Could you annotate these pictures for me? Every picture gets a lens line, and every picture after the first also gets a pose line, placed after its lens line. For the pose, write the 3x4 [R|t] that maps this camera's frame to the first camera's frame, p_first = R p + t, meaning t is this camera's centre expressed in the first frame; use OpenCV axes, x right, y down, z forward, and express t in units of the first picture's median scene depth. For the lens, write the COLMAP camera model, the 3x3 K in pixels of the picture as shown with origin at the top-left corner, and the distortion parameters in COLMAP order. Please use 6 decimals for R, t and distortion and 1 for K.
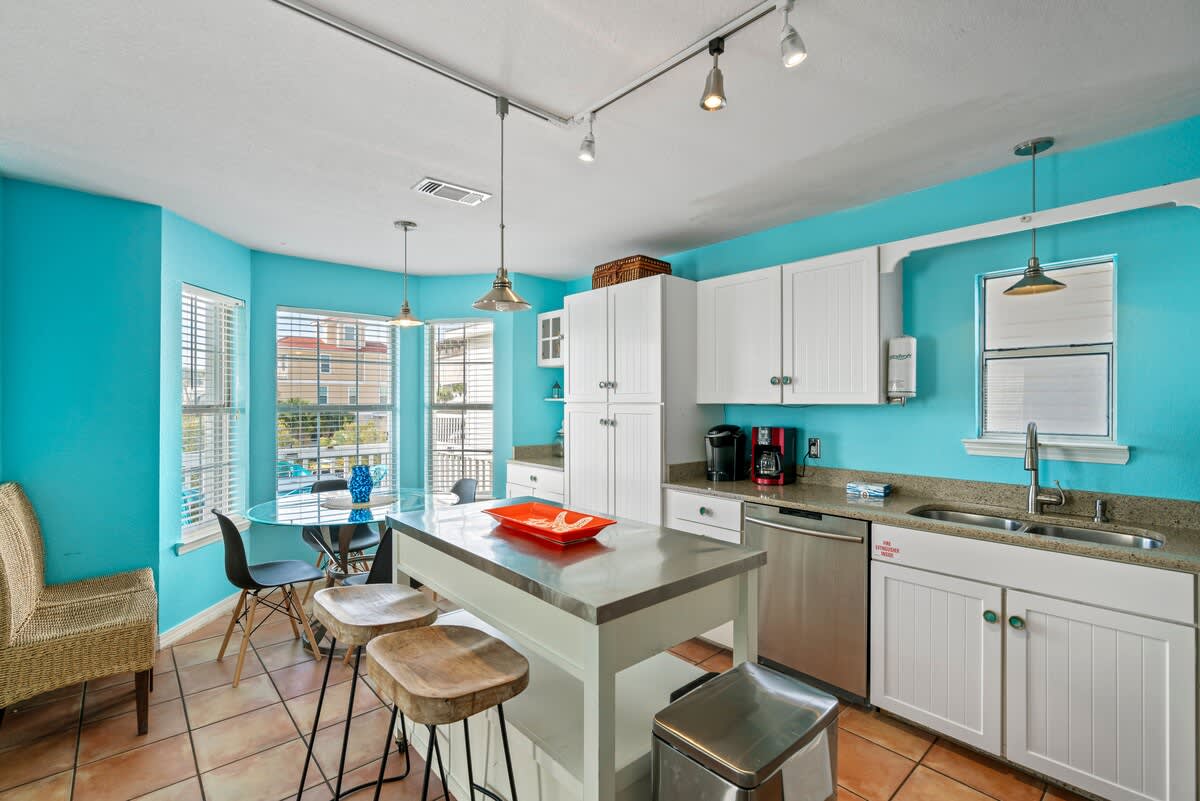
lens RADIAL K [[542.2, 0, 588.0], [0, 542.2, 401.2], [0, 0, 1]] dist [-0.008403, 0.000863]
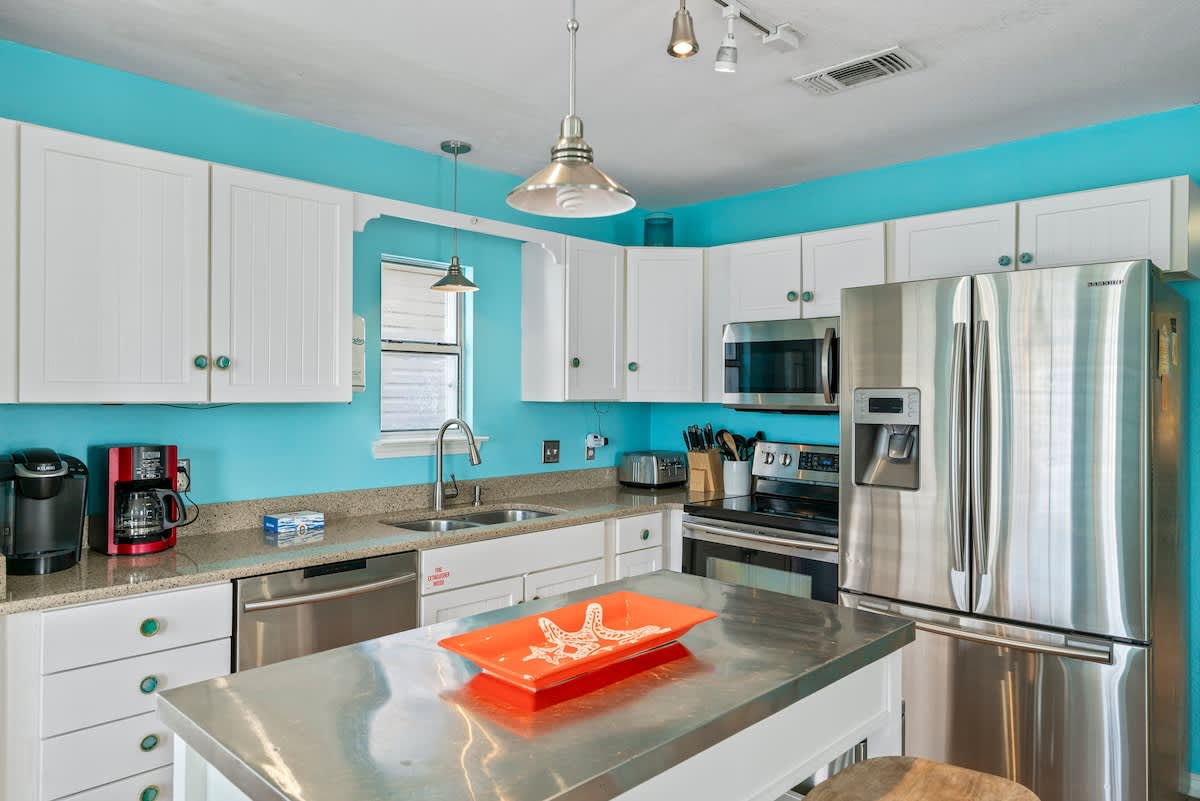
lens RADIAL K [[777.6, 0, 600.0], [0, 777.6, 400.5], [0, 0, 1]] dist [-0.002377, 0.001101]
pose [[-0.088850, -0.009938, 0.995995, -0.579077], [-0.007924, 0.999926, 0.009270, -0.009935], [-0.996014, -0.007069, -0.088922, 0.753493]]
